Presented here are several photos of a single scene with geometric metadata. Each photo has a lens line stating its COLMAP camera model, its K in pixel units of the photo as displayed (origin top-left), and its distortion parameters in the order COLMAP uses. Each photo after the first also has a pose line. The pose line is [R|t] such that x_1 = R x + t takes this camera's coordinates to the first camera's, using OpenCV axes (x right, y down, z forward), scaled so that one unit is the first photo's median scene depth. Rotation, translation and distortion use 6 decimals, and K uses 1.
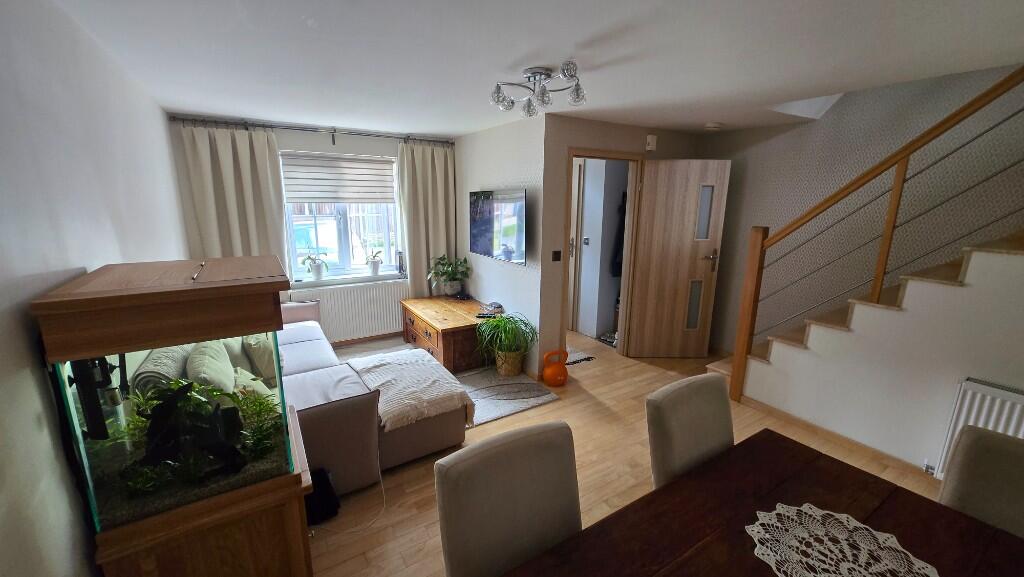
lens RADIAL K [[402.8, 0, 510.3], [0, 402.8, 287.6], [0, 0, 1]] dist [-0.002422, 0.000178]
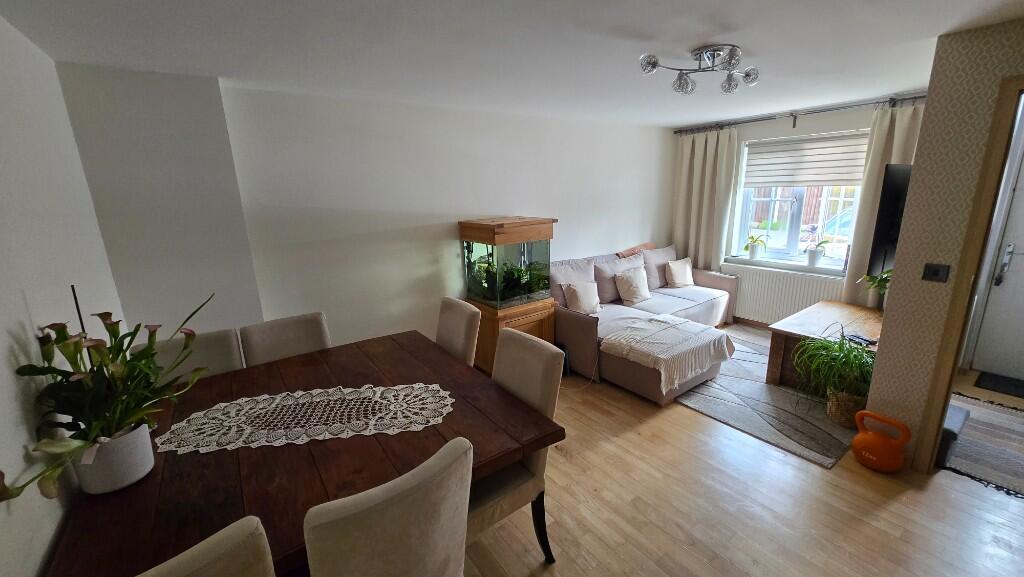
lens RADIAL K [[402.8, 0, 510.0], [0, 402.8, 287.2], [0, 0, 1]] dist [-0.002422, 0.000178]
pose [[0.056745, 0.225595, -0.972567, 0.642409], [-0.184332, 0.959757, 0.211868, -0.064983], [0.981225, 0.167253, 0.096046, 0.315672]]
